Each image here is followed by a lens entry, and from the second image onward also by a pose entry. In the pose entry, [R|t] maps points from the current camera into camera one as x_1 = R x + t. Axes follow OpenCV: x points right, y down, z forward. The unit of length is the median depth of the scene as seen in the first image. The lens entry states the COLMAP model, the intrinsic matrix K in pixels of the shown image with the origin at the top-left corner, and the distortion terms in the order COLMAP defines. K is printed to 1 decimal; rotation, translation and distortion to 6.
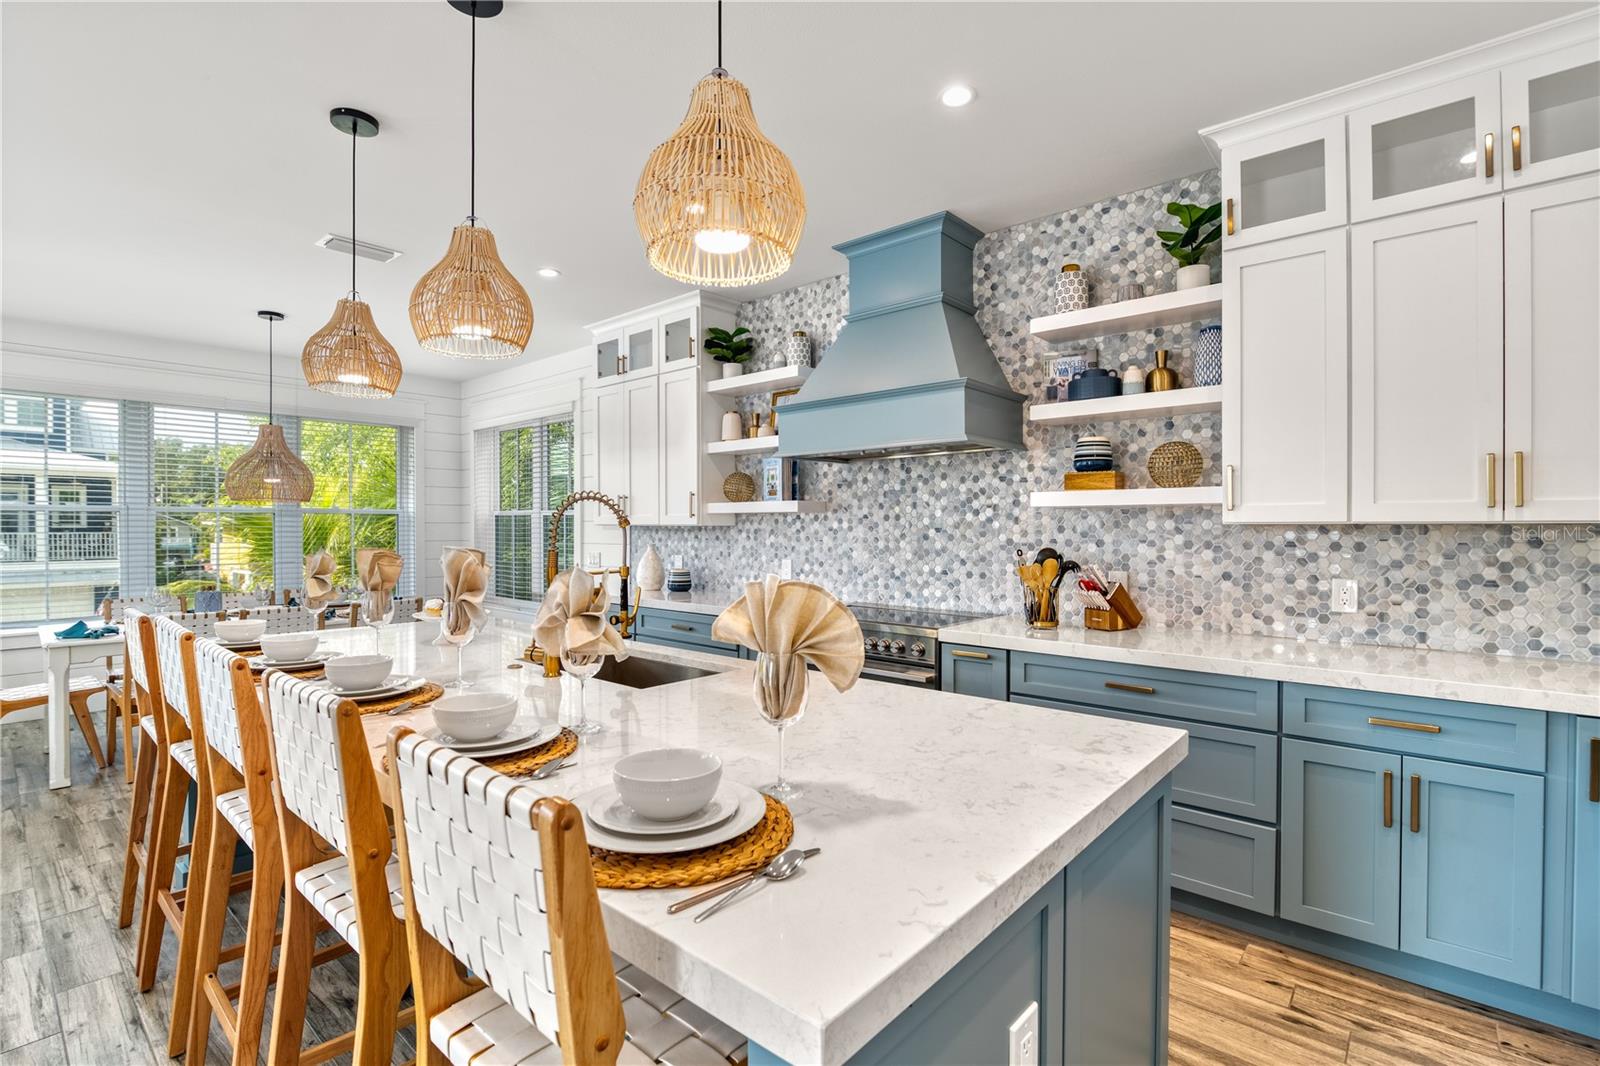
lens RADIAL K [[736.8, 0, 803.8], [0, 736.8, 529.8], [0, 0, 1]] dist [-0.019832, 0.000957]
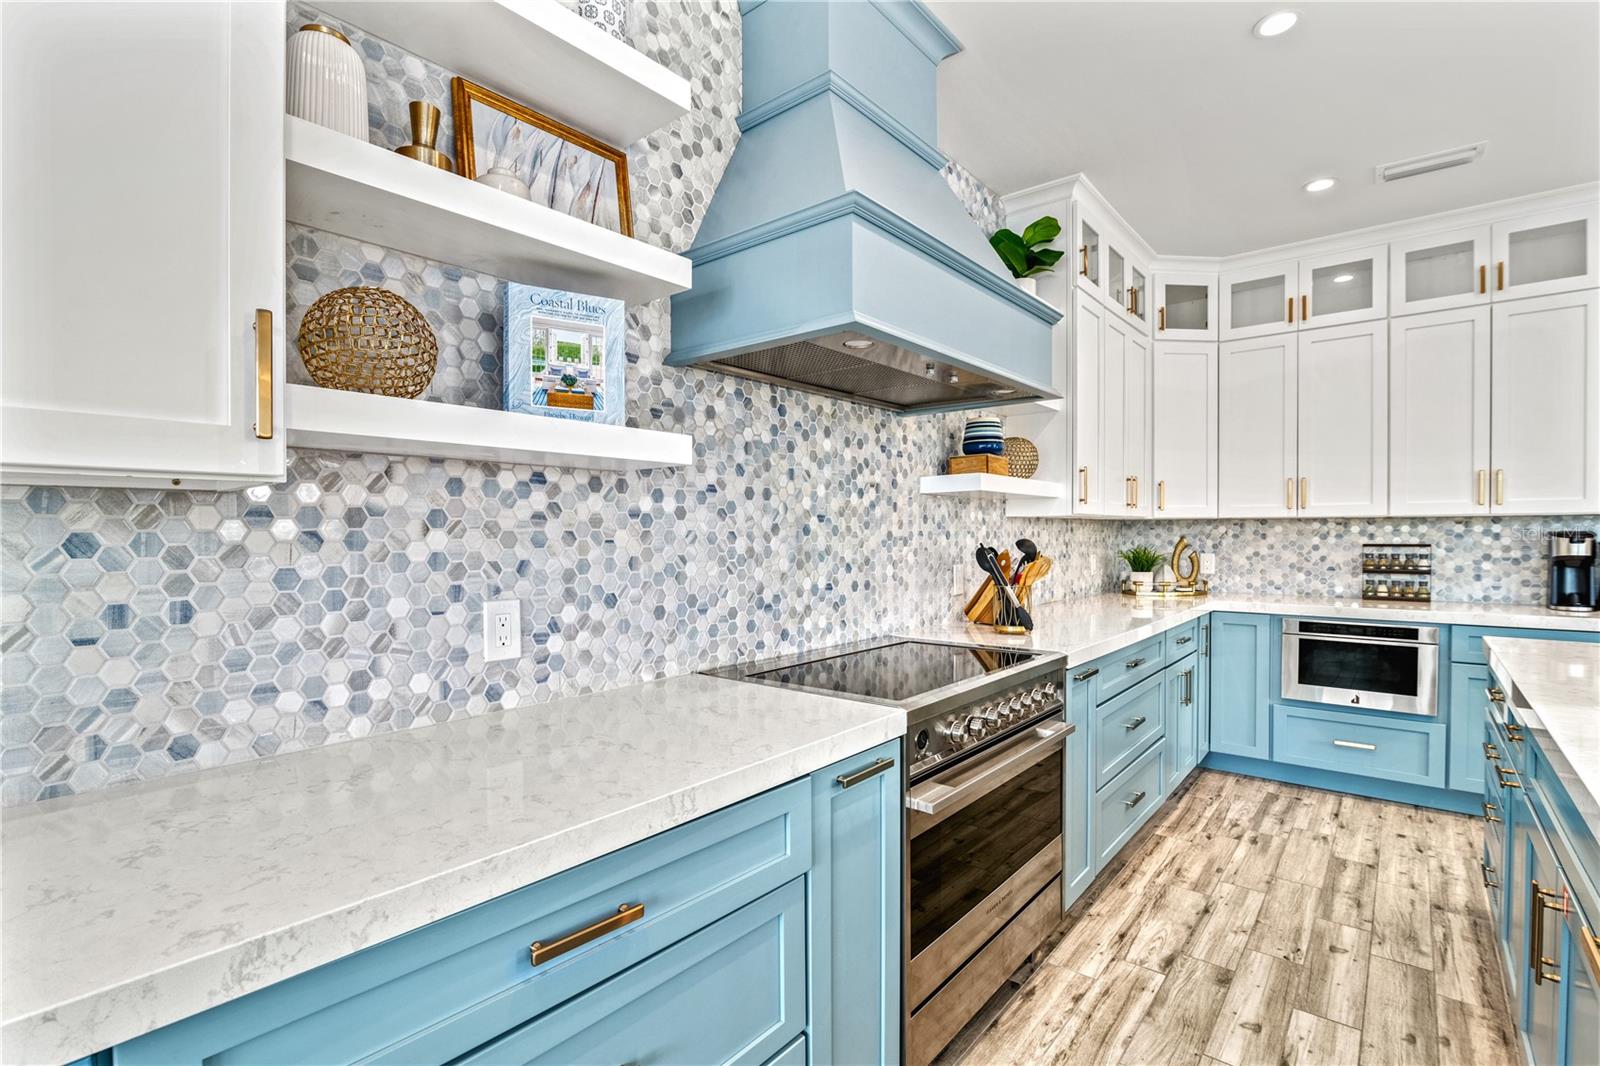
lens RADIAL K [[736.8, 0, 797.8], [0, 736.8, 545.6], [0, 0, 1]] dist [-0.019832, 0.000957]
pose [[-0.019364, -0.014265, 0.999711, -0.427599], [0.010919, 0.999836, 0.014478, 0.013801], [-0.999753, 0.011196, -0.019205, 1.031707]]
